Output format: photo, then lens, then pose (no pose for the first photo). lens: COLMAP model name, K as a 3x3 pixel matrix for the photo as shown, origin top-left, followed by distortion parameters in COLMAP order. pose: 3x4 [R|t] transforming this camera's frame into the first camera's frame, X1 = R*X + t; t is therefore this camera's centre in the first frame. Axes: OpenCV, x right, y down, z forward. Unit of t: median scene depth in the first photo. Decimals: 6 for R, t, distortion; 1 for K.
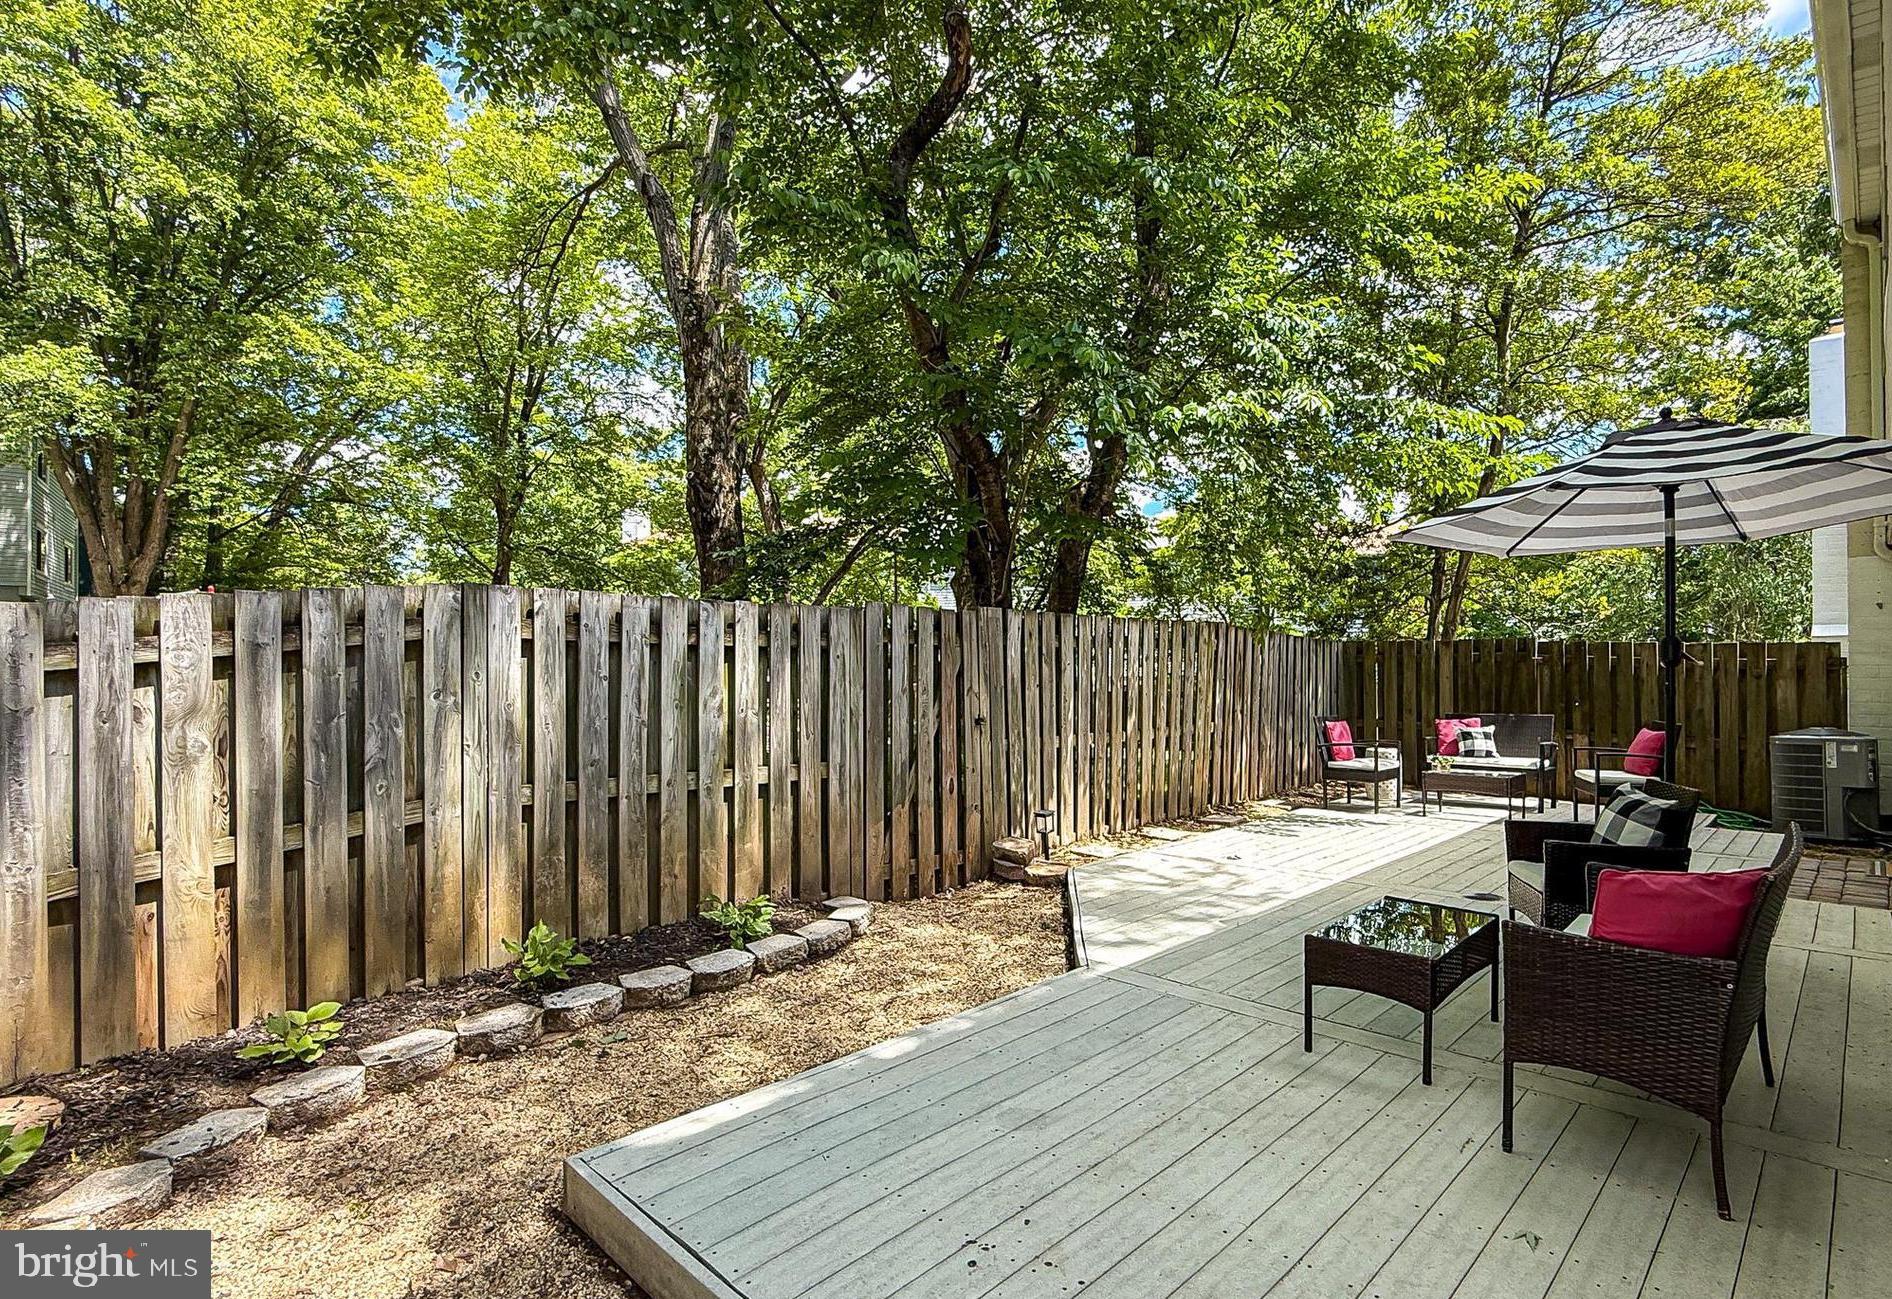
lens RADIAL K [[937.3, 0, 941.2], [0, 937.3, 667.5], [0, 0, 1]] dist [0.001524, 0.000138]
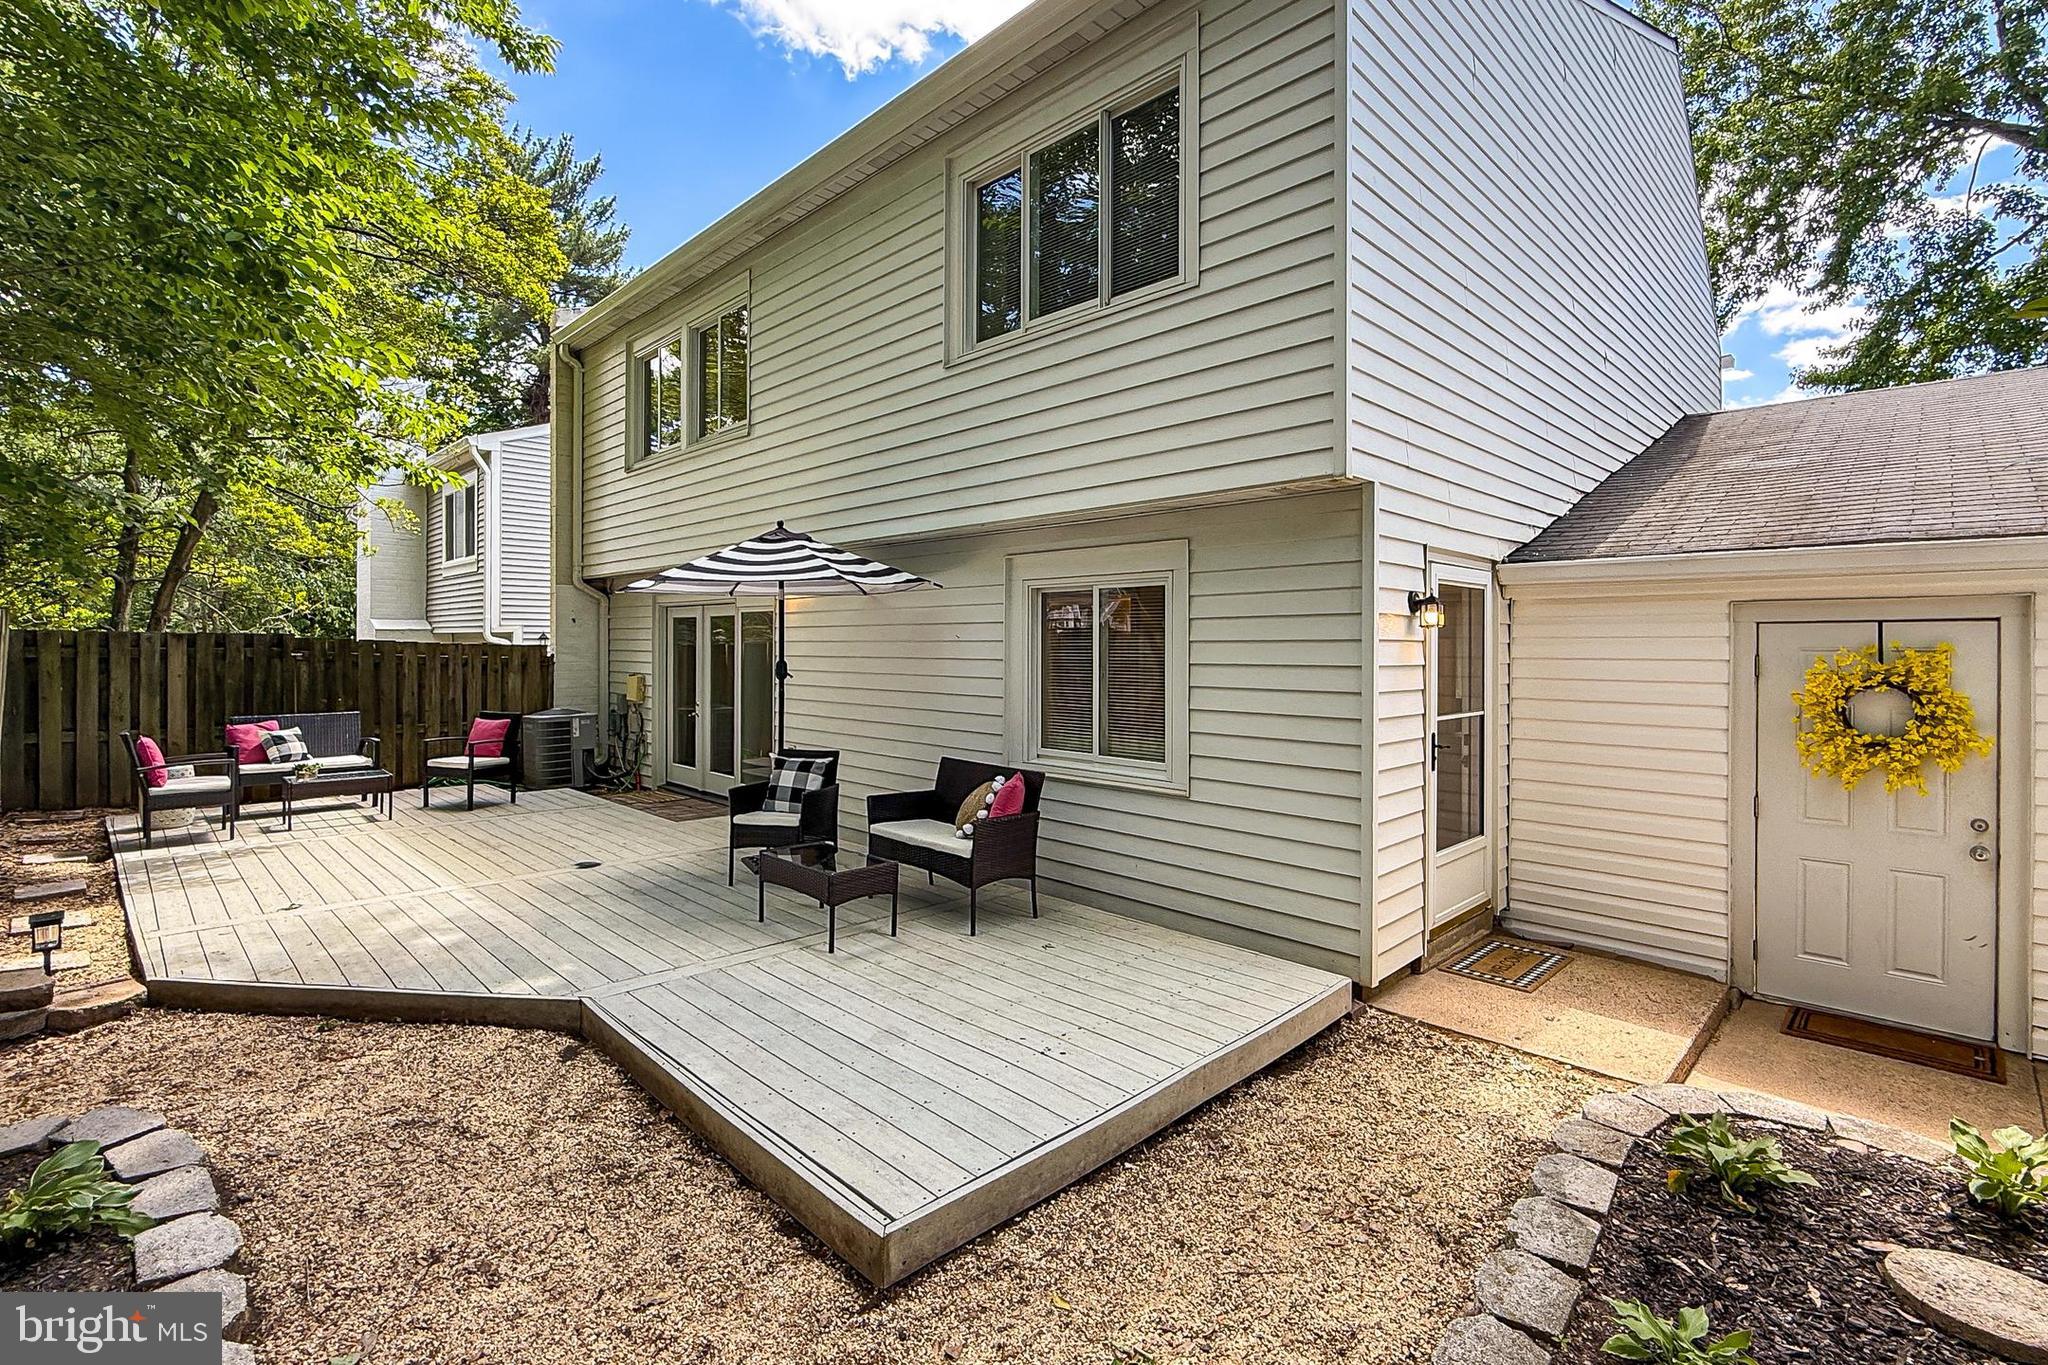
lens RADIAL K [[973.7, 0, 1018.7], [0, 973.7, 661.6], [0, 0, 1]] dist [-0.010470, 0.000690]
pose [[0.027341, -0.016940, 0.999483, -1.015719], [-0.006010, 0.999836, 0.017110, -0.071230], [-0.999608, -0.006475, 0.027235, 0.597624]]
